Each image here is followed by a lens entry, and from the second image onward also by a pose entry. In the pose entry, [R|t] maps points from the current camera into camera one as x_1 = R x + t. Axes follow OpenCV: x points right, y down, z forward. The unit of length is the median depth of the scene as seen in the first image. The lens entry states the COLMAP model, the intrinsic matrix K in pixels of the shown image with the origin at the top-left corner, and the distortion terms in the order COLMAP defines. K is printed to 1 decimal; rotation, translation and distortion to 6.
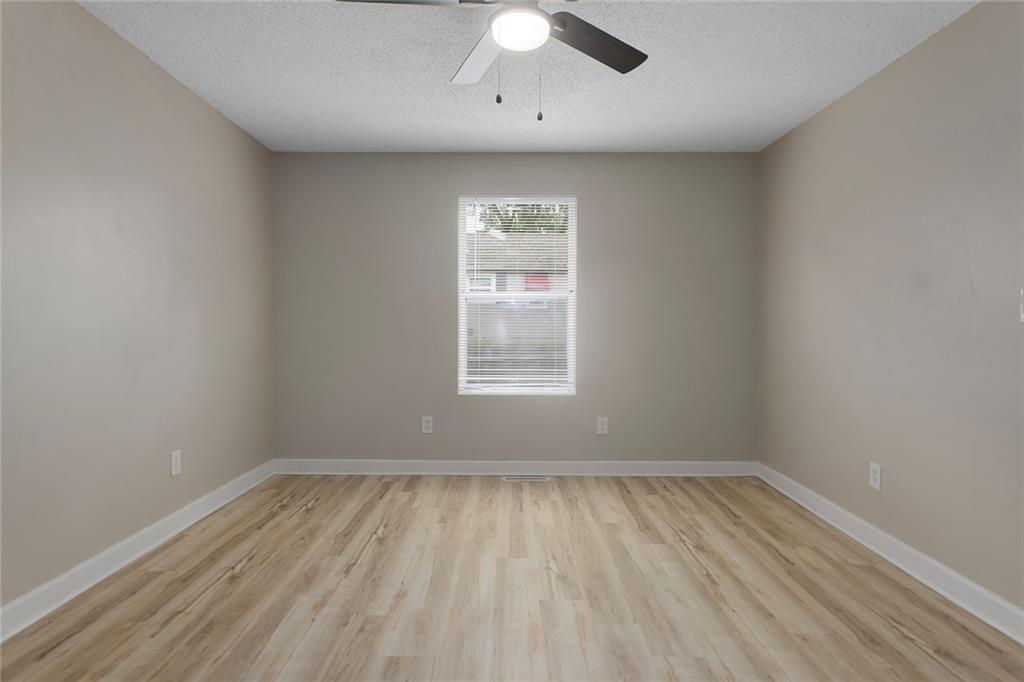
lens RADIAL K [[535.0, 0, 504.8], [0, 535.0, 325.1], [0, 0, 1]] dist [0.000423, 0.001137]
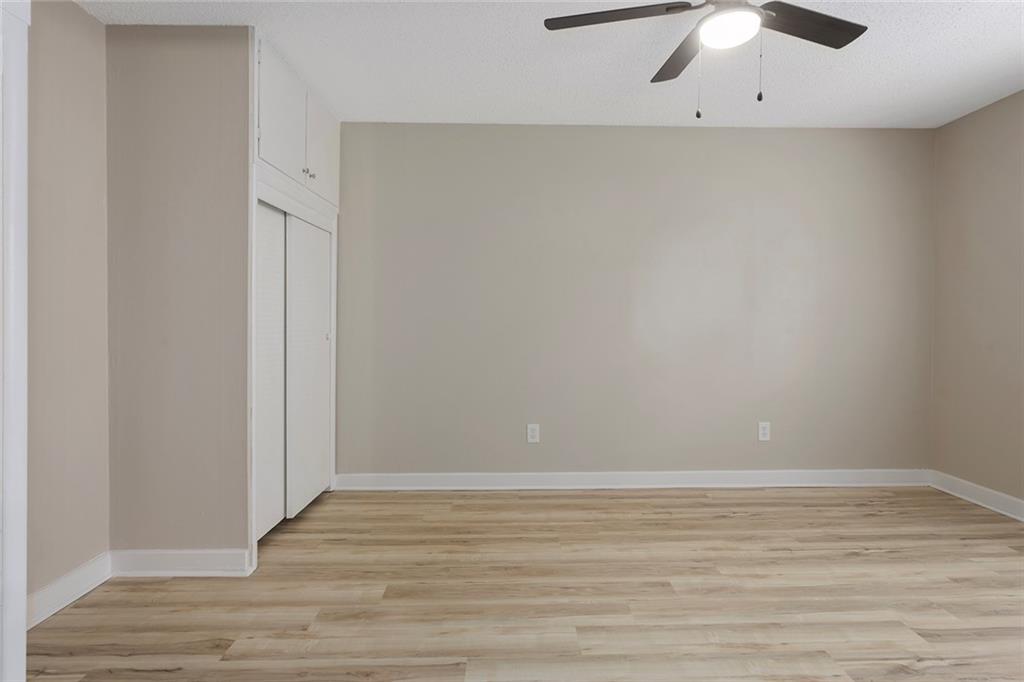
lens RADIAL K [[535.0, 0, 504.8], [0, 535.0, 325.1], [0, 0, 1]] dist [0.000423, 0.001137]
pose [[0.038019, -0.002938, -0.999273, 0.744329], [0.006930, 0.999972, -0.002676, 0.003277], [0.999253, -0.006823, 0.038038, 0.398944]]
